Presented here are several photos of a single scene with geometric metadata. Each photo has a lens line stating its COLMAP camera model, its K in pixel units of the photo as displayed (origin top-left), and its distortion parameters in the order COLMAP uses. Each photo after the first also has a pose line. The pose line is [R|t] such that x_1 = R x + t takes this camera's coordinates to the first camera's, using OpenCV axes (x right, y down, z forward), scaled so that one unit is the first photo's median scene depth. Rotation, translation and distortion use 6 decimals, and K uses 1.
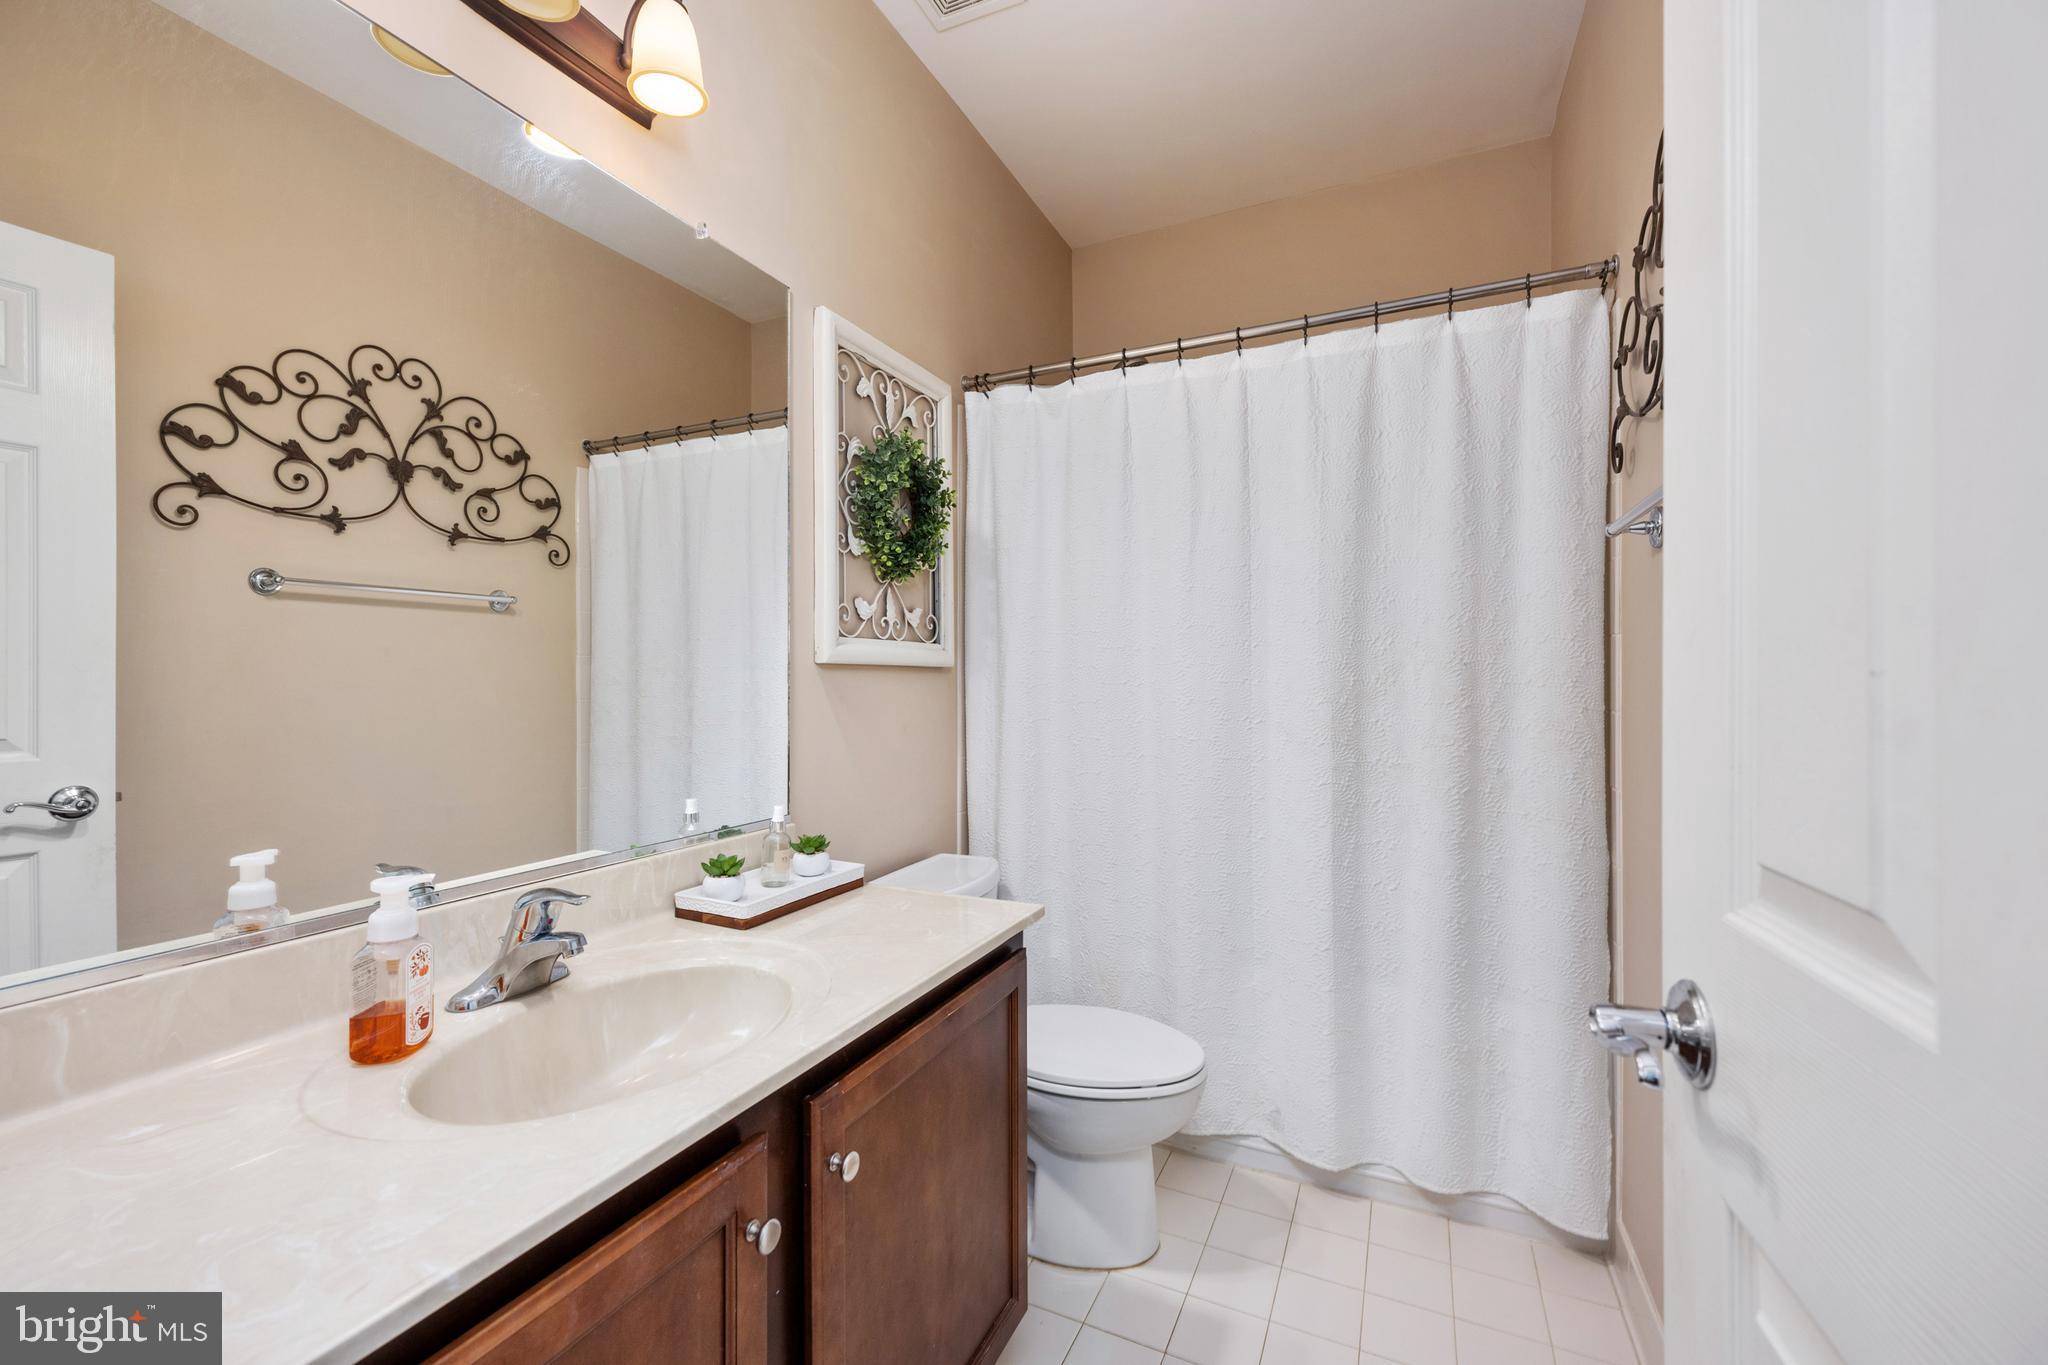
lens RADIAL K [[836.2, 0, 986.9], [0, 836.2, 678.3], [0, 0, 1]] dist [-0.000196, 0.000057]
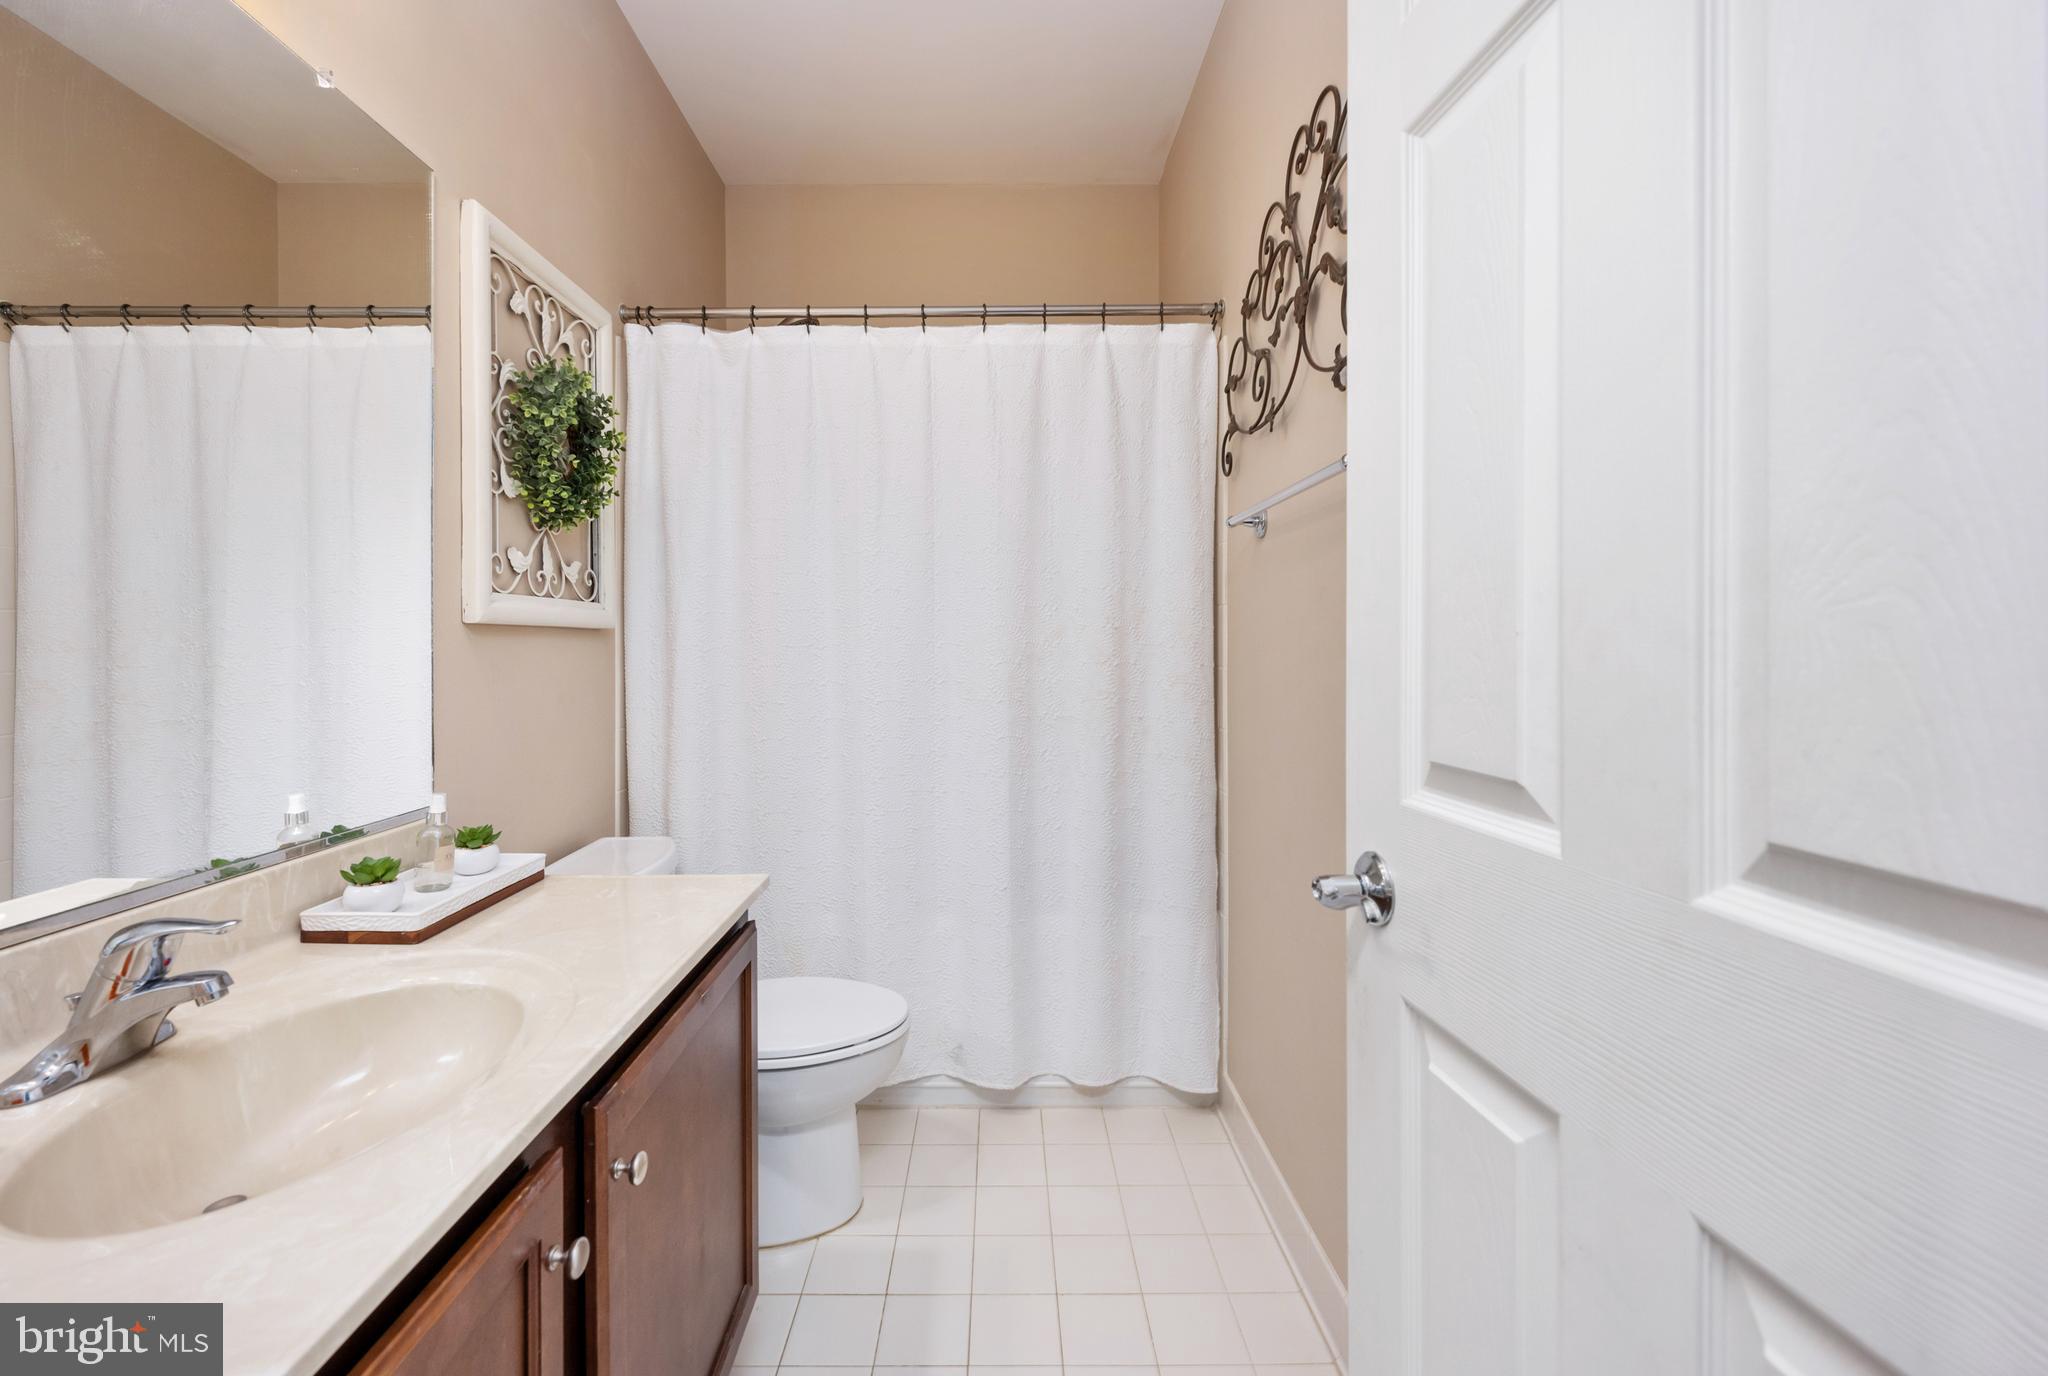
lens RADIAL K [[873.4, 0, 973.6], [0, 873.4, 644.2], [0, 0, 1]] dist [0.000471, 0.000165]
pose [[0.903624, -0.002210, 0.428320, -0.122800], [0.001203, 0.999996, 0.002621, 0.001626], [-0.428324, -0.001853, 0.903623, -0.014498]]
